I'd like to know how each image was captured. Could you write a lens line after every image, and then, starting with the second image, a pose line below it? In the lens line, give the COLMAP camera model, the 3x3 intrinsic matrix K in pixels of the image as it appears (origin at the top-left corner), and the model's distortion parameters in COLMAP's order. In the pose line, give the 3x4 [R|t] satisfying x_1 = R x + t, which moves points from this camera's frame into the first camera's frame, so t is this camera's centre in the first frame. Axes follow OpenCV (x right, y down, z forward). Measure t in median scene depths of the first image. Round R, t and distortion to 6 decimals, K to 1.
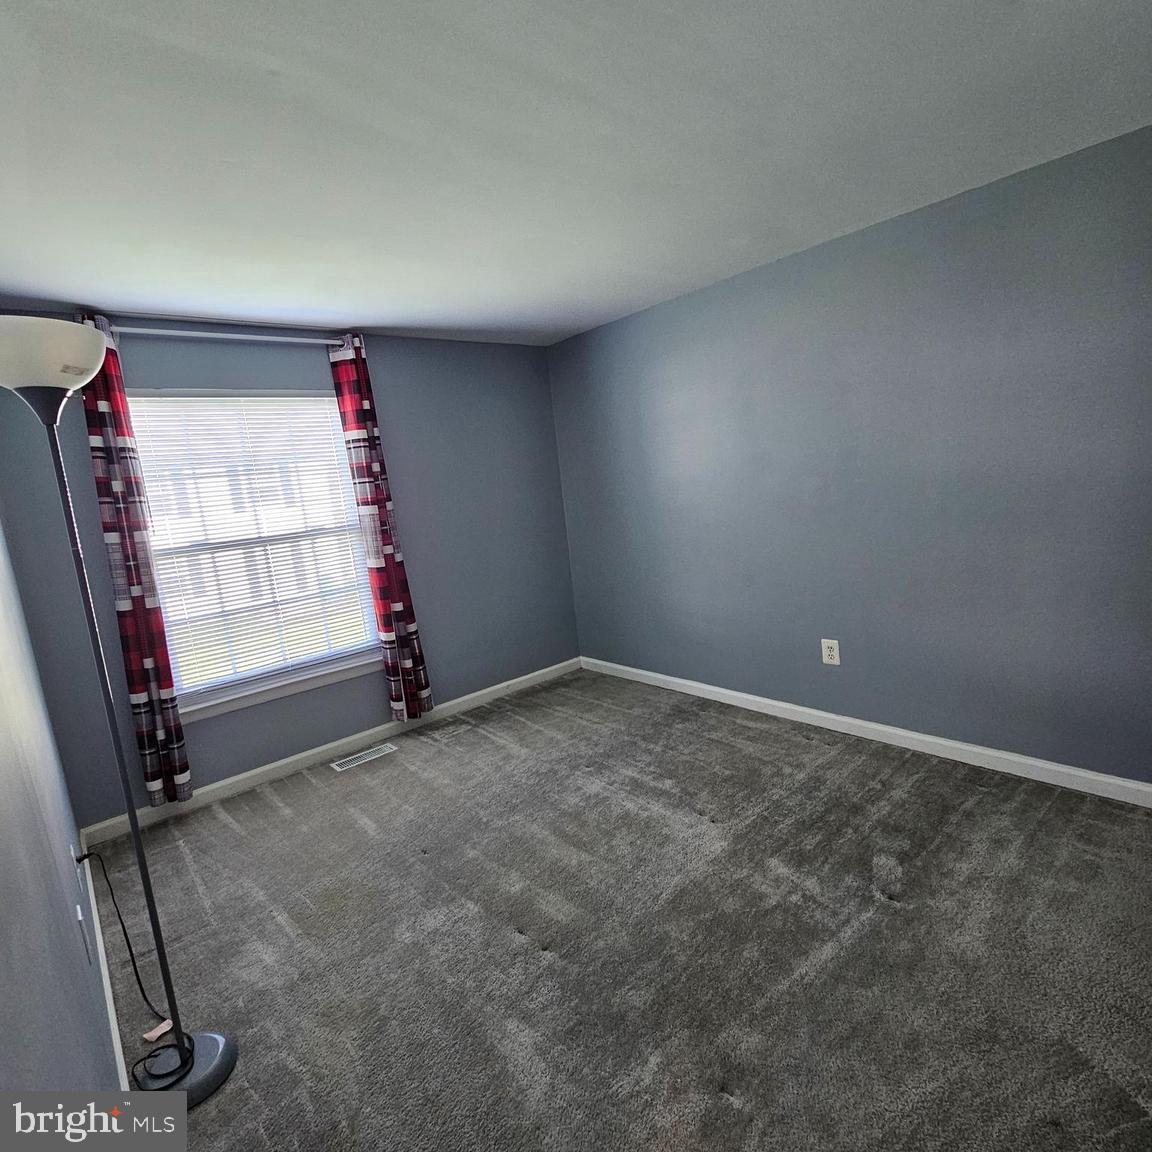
lens RADIAL K [[626.8, 0, 575.0], [0, 626.8, 574.1], [0, 0, 1]] dist [-0.007294, 0.001489]
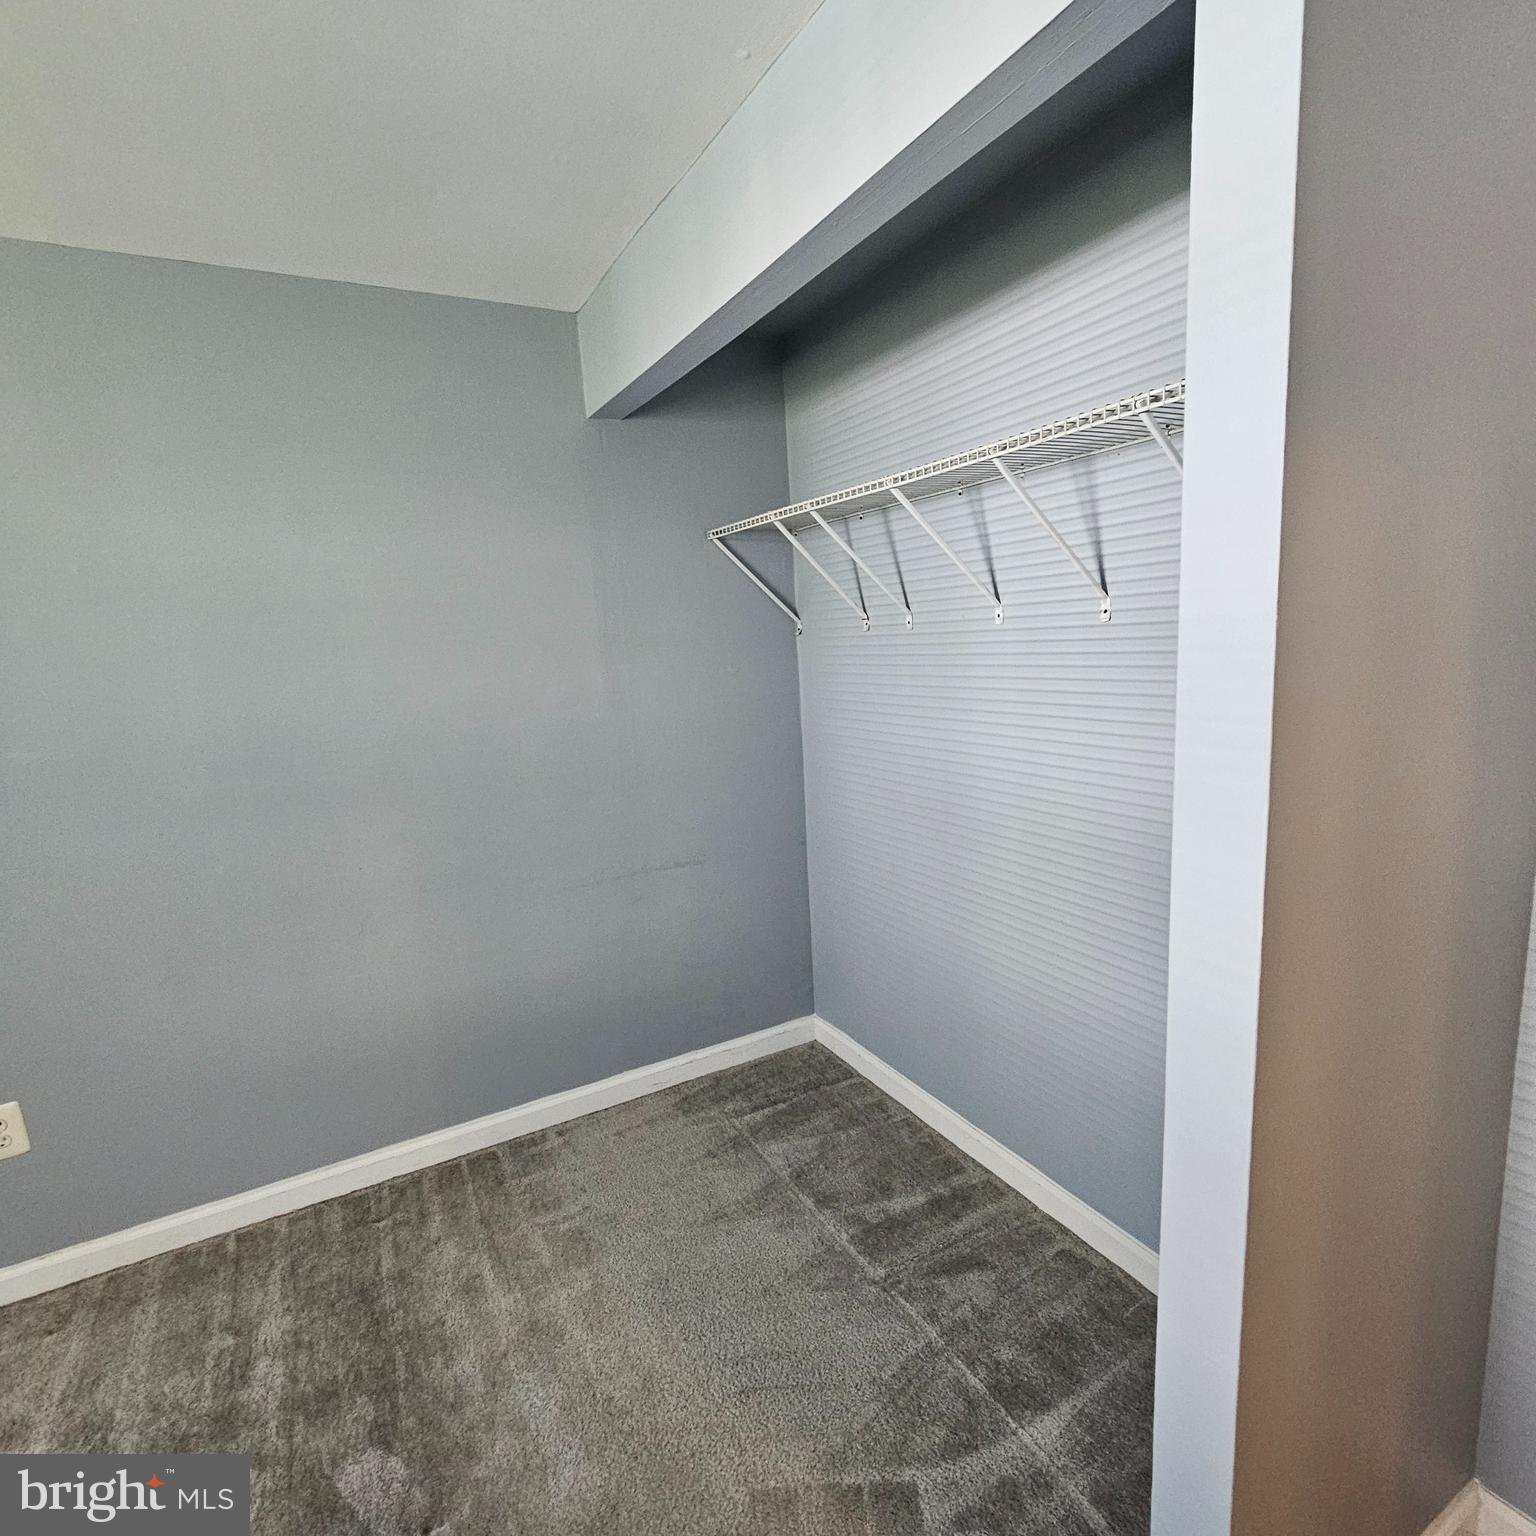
lens RADIAL K [[835.7, 0, 768.1], [0, 835.7, 769.6], [0, 0, 1]] dist [-0.007294, 0.001489]
pose [[0.207756, -0.066250, 0.975935, -0.056435], [0.188466, 0.981722, 0.026523, -0.056059], [-0.959853, 0.178420, 0.216444, 0.372786]]
